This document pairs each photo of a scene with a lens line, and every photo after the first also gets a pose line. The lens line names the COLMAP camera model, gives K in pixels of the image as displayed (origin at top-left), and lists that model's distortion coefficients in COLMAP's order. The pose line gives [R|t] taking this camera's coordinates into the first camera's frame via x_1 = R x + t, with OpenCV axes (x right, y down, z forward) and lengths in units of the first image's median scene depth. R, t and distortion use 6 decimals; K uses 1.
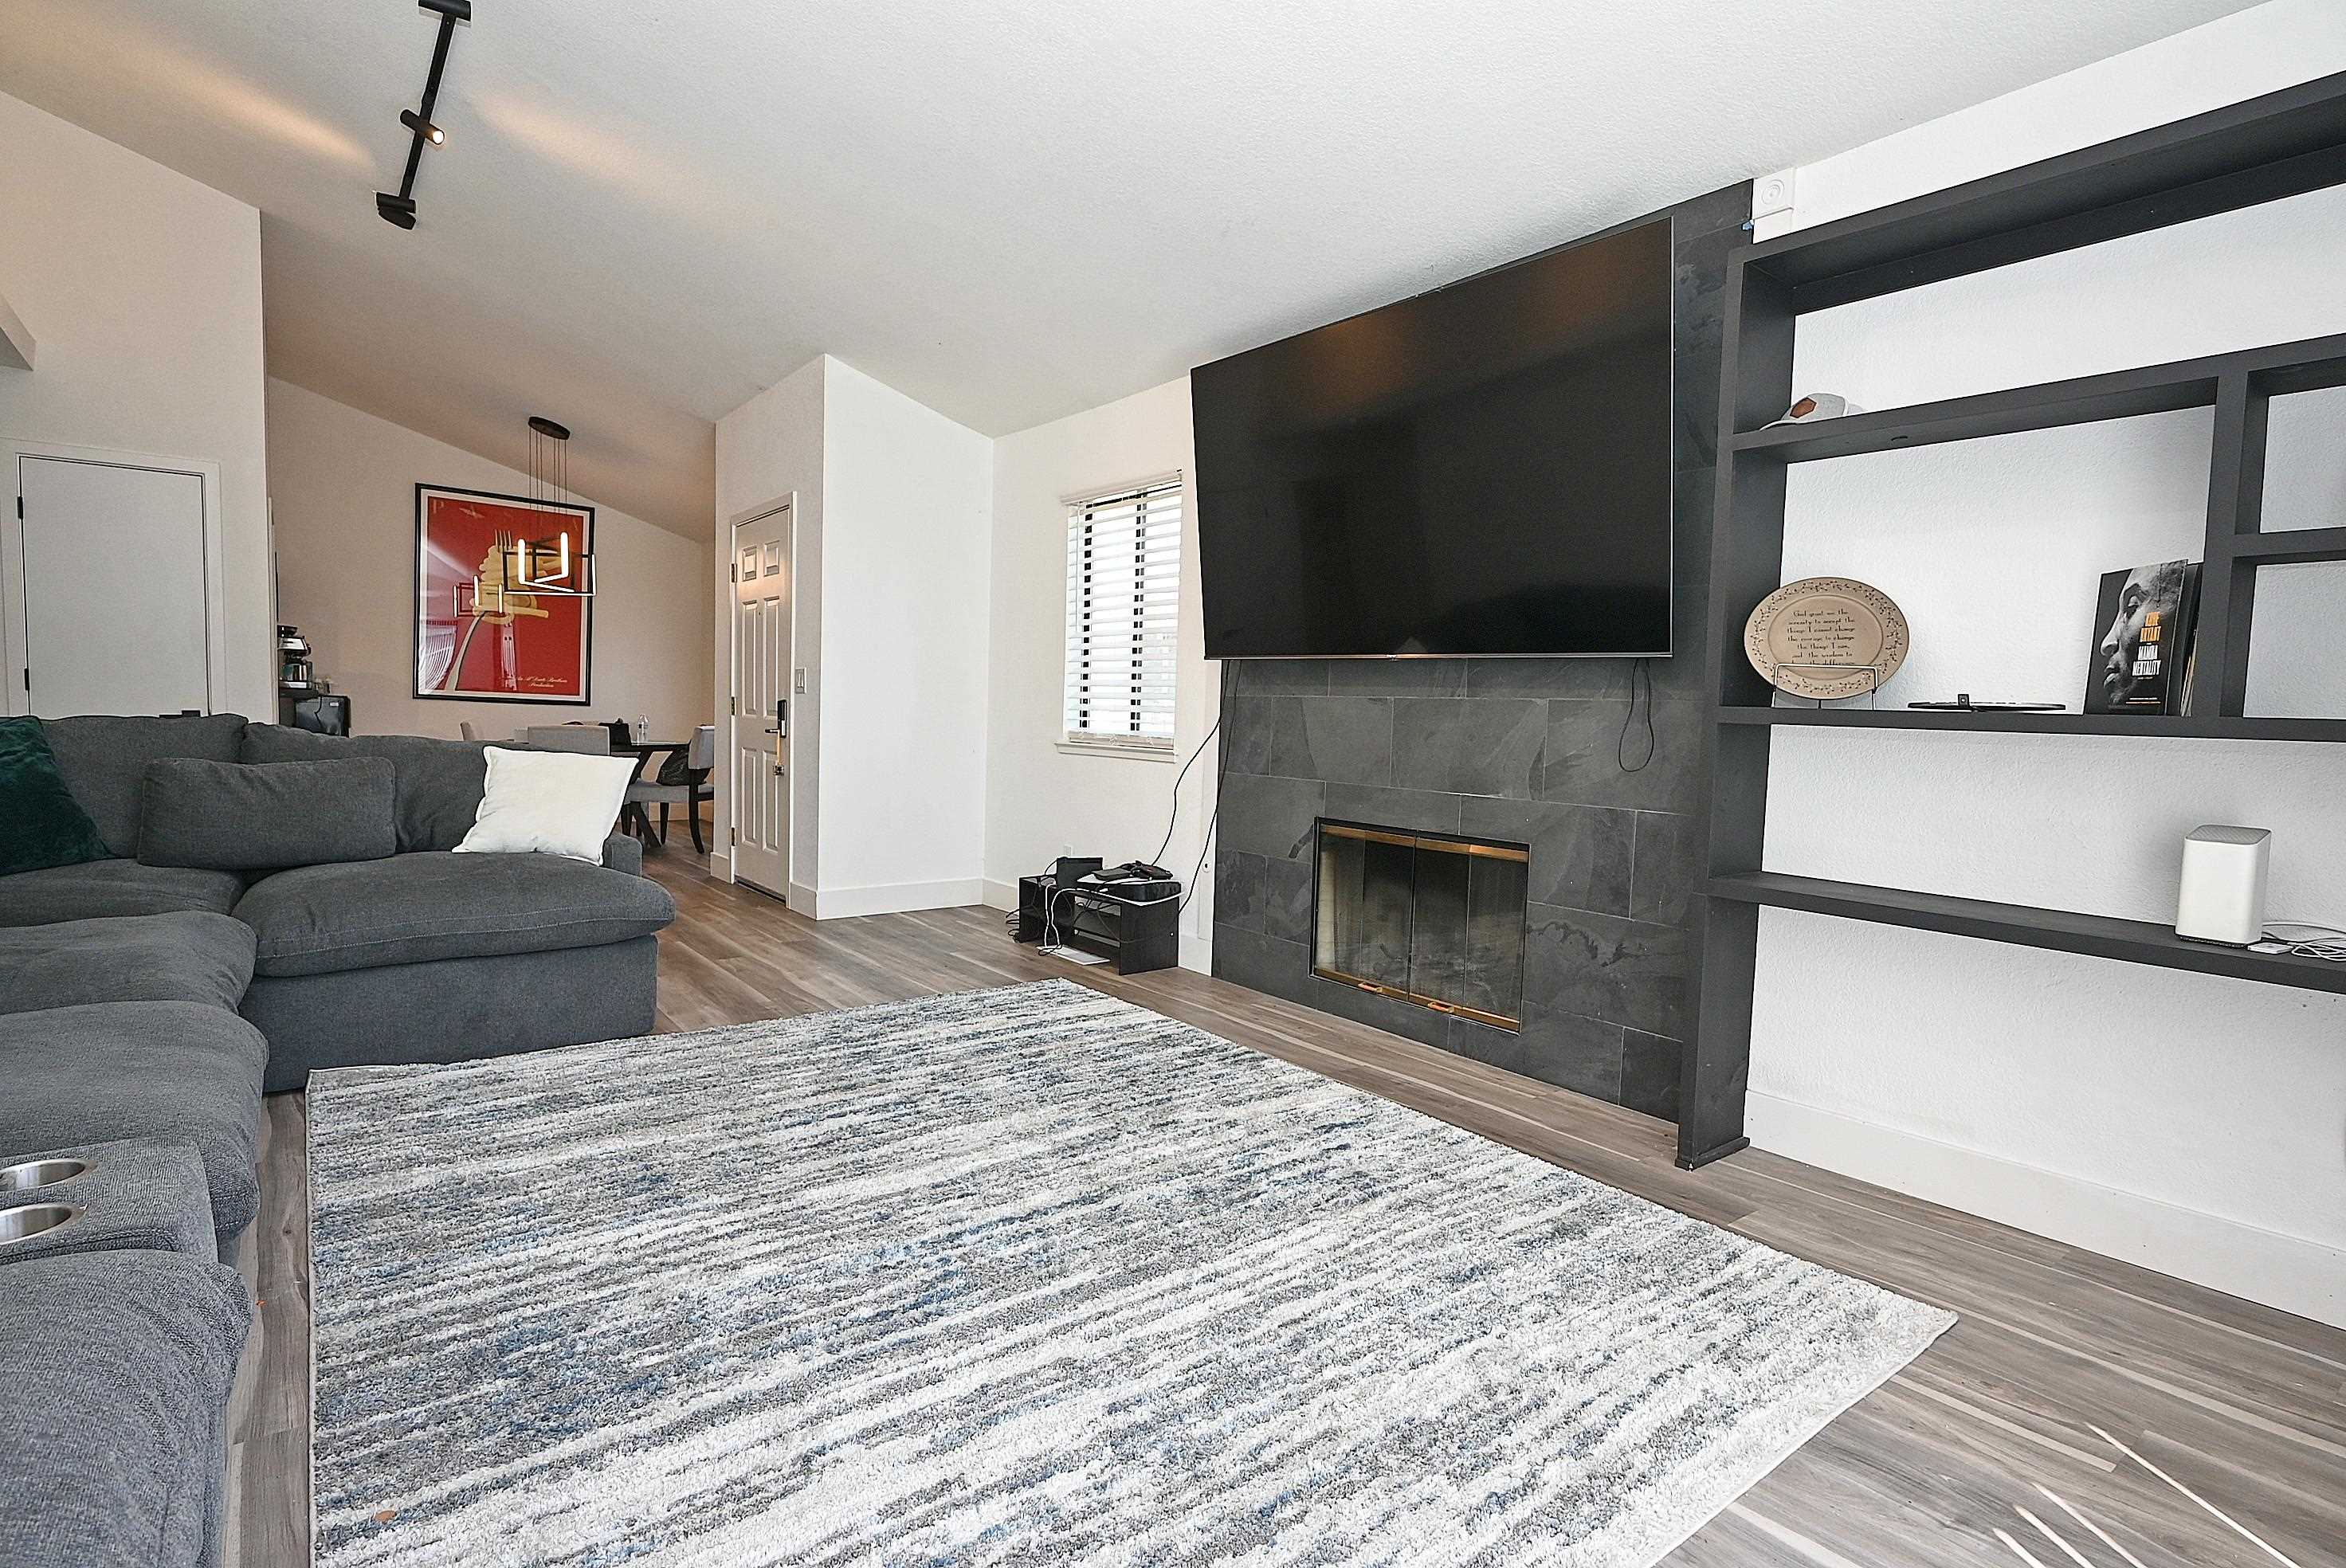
lens RADIAL K [[1216.0, 0, 1184.6], [0, 1216.0, 782.9], [0, 0, 1]] dist [0.003433, 0.001454]
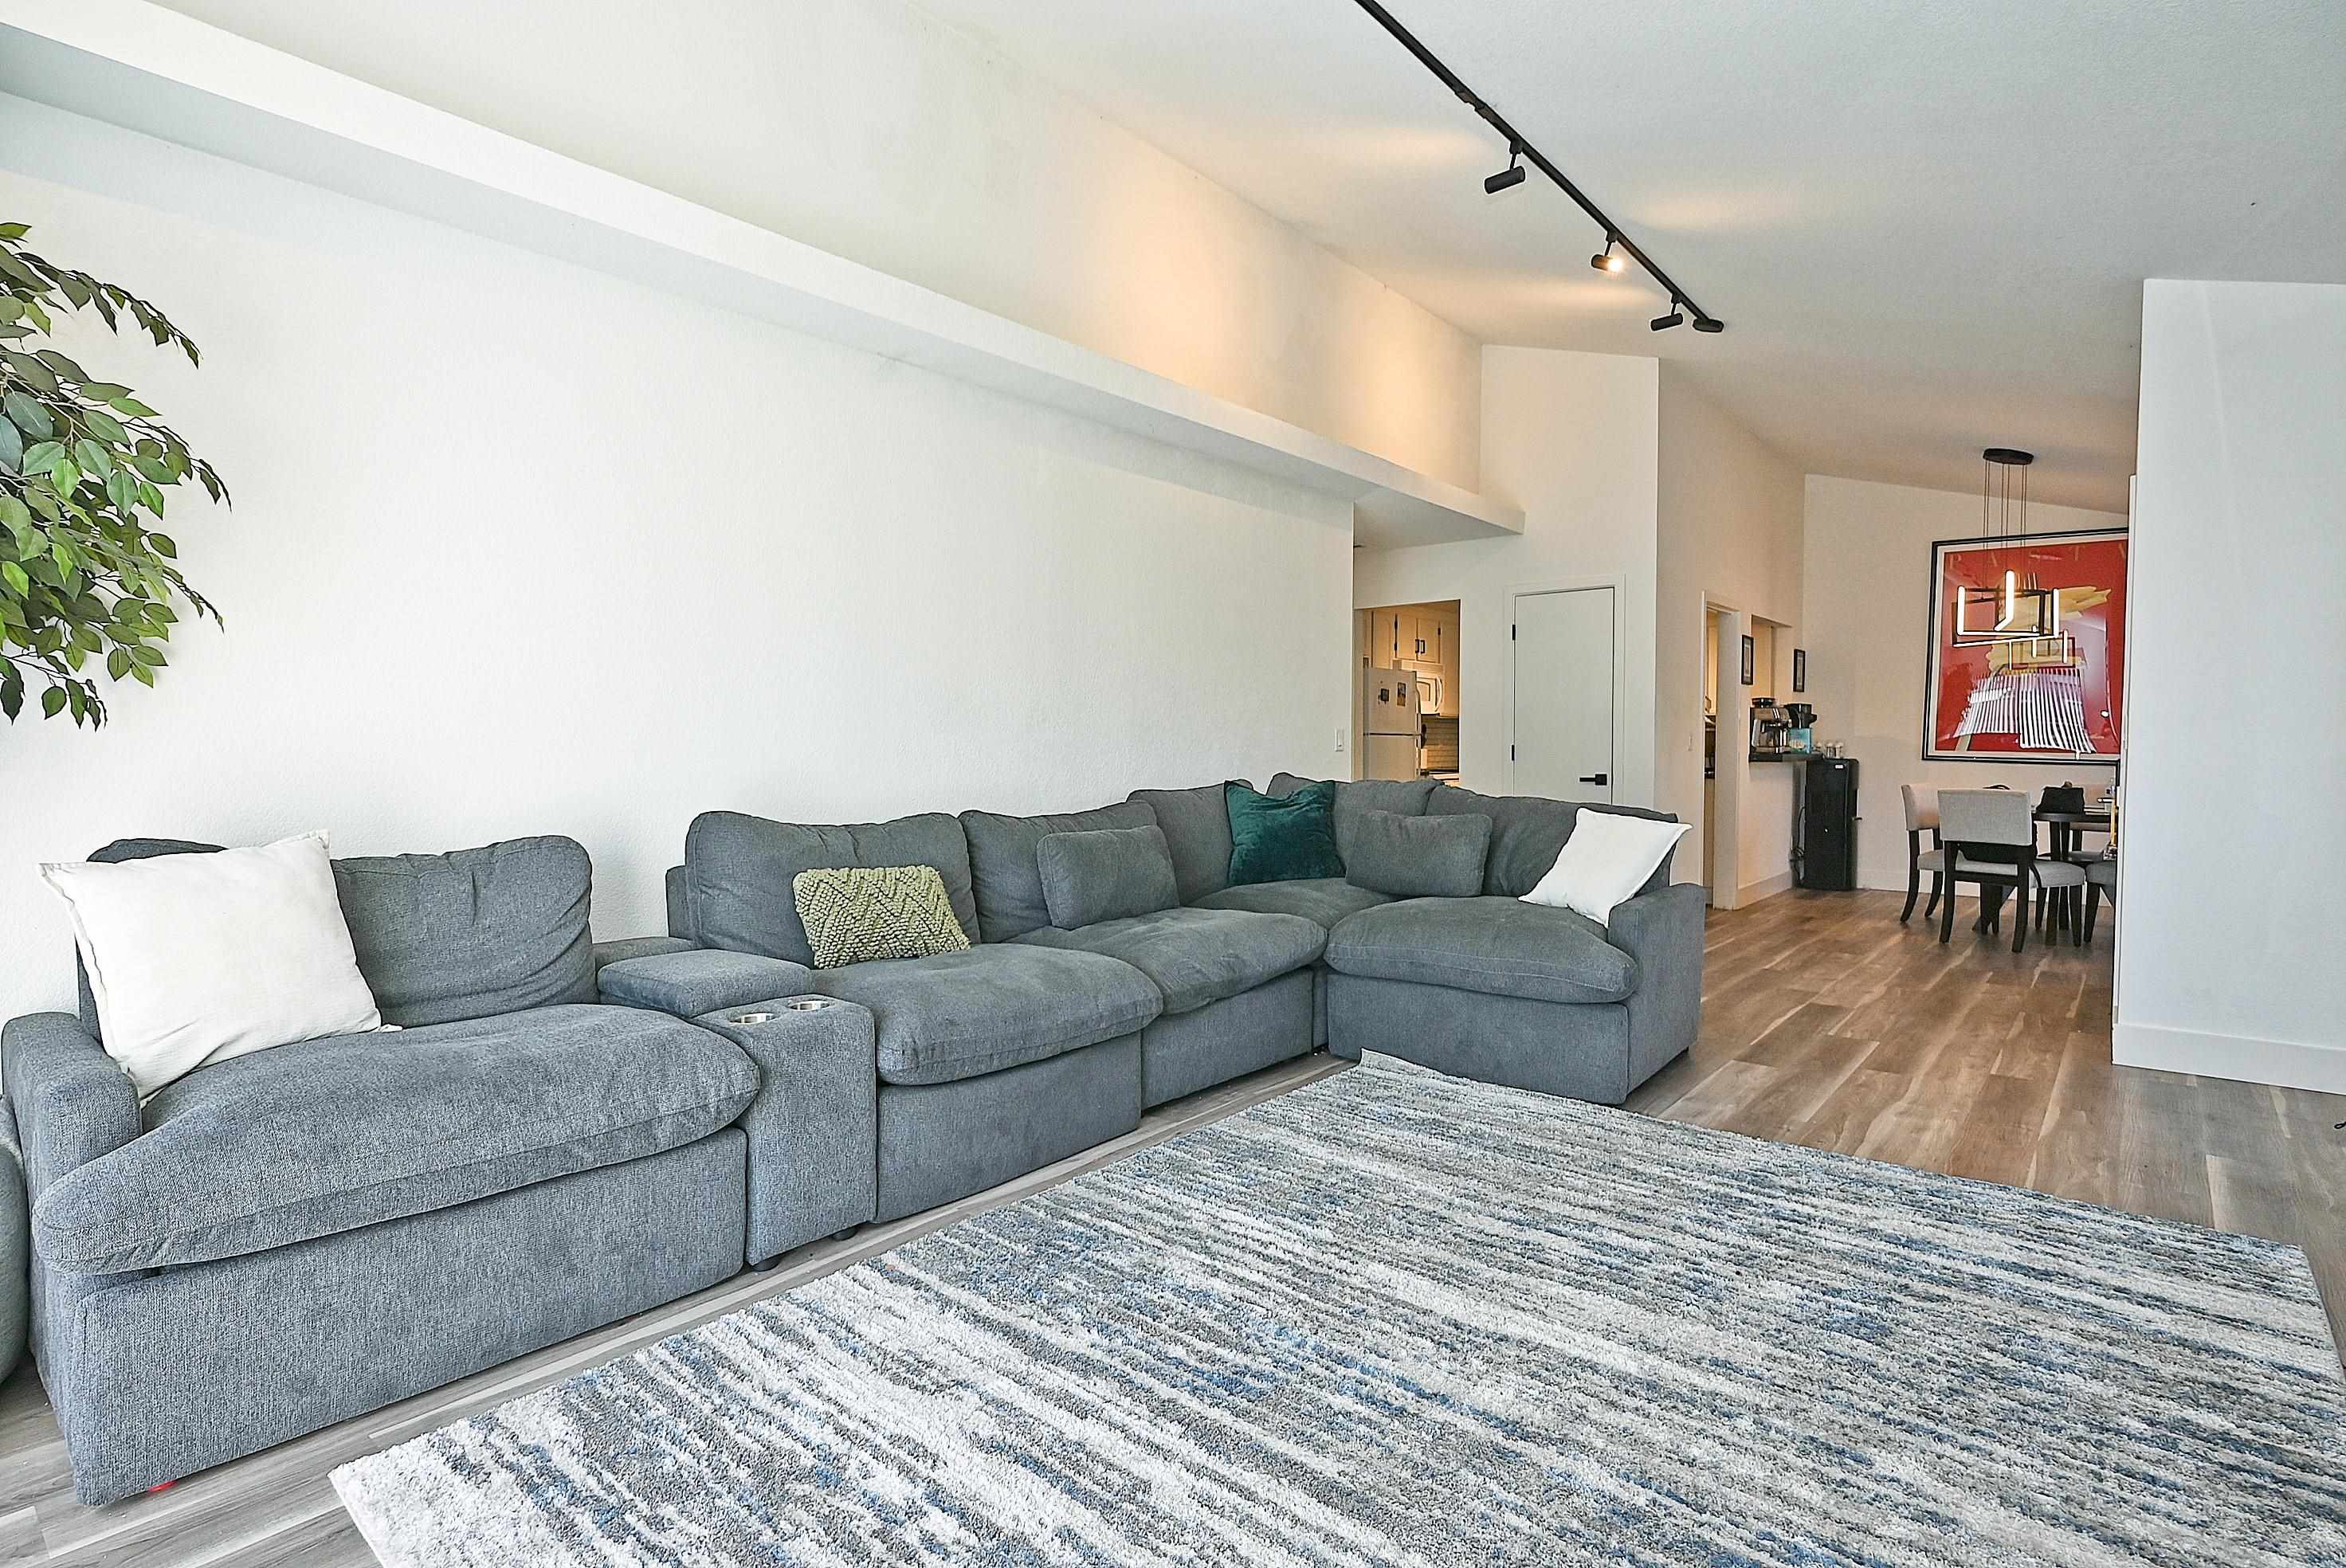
lens RADIAL K [[1216.0, 0, 1184.6], [0, 1216.0, 782.9], [0, 0, 1]] dist [0.003433, 0.001454]
pose [[0.172155, 0.007205, -0.985044, 0.530987], [-0.053150, 0.998585, -0.001985, -0.038356], [0.983635, 0.052697, 0.172294, 0.547536]]
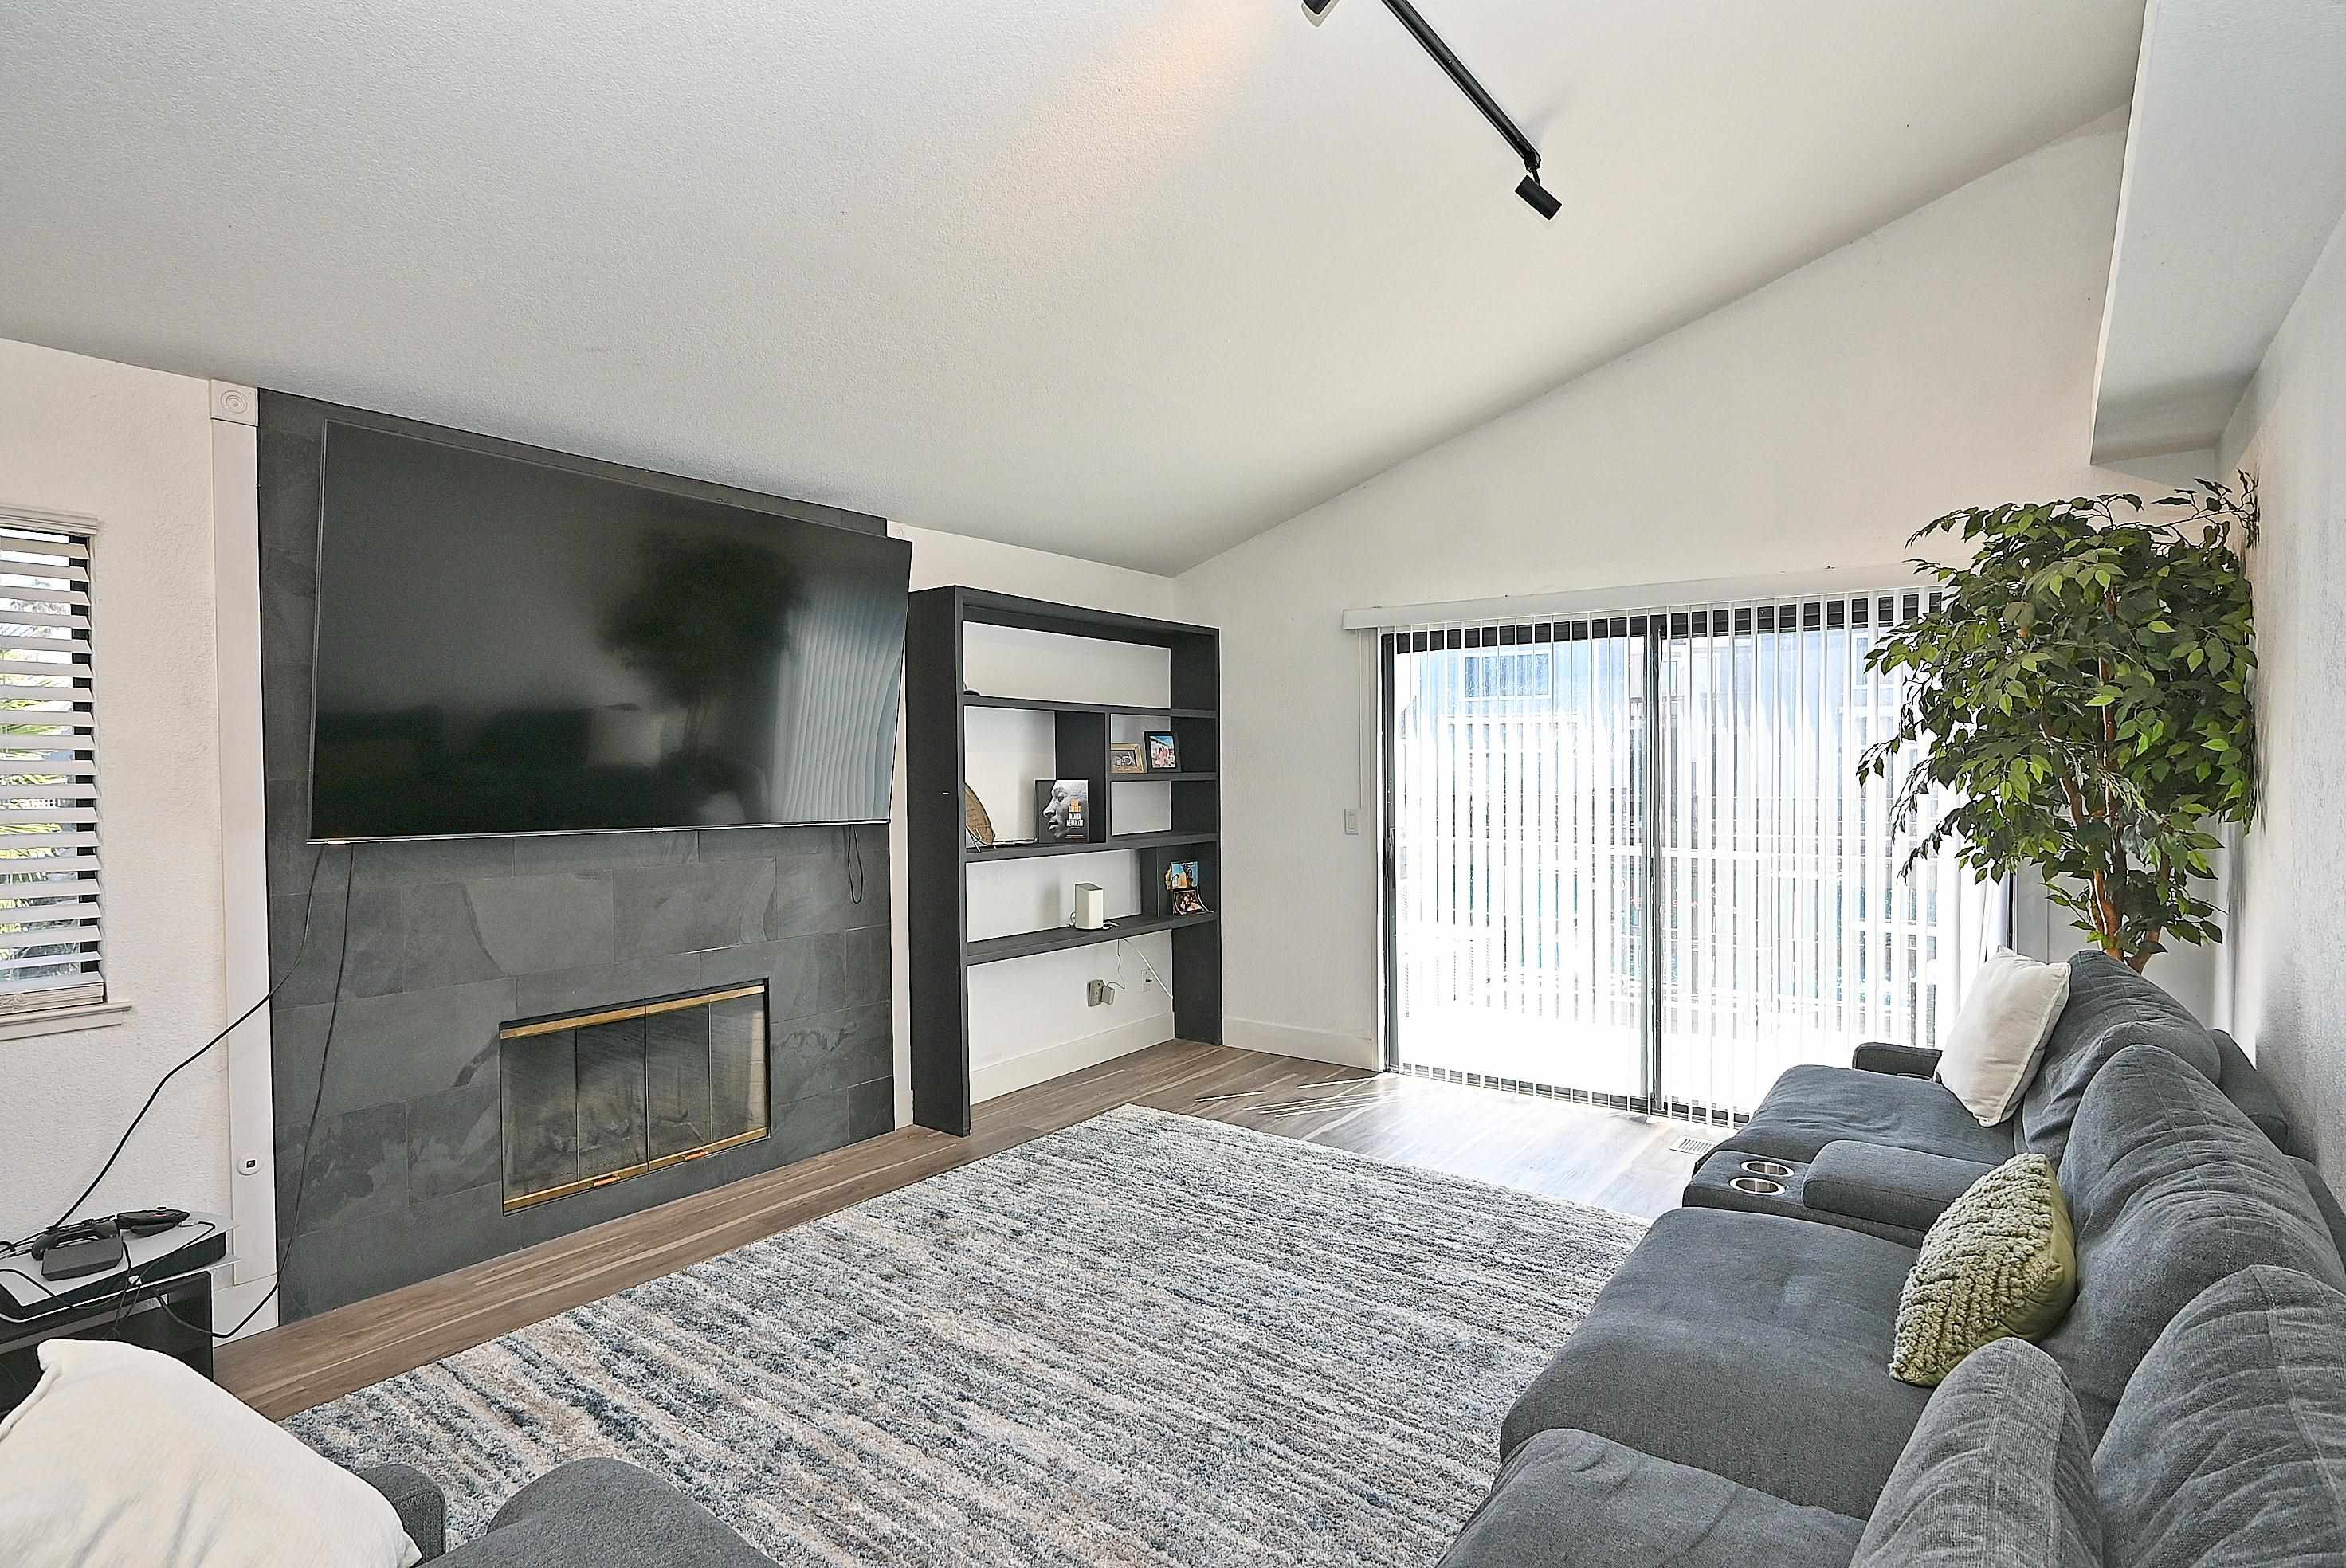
lens RADIAL K [[1216.0, 0, 1184.6], [0, 1216.0, 782.9], [0, 0, 1]] dist [0.003433, 0.001454]
pose [[-0.304899, -0.039750, 0.951555, -1.093656], [0.052648, 0.996897, 0.058514, -0.212433], [-0.950928, 0.067938, -0.301860, 1.066849]]
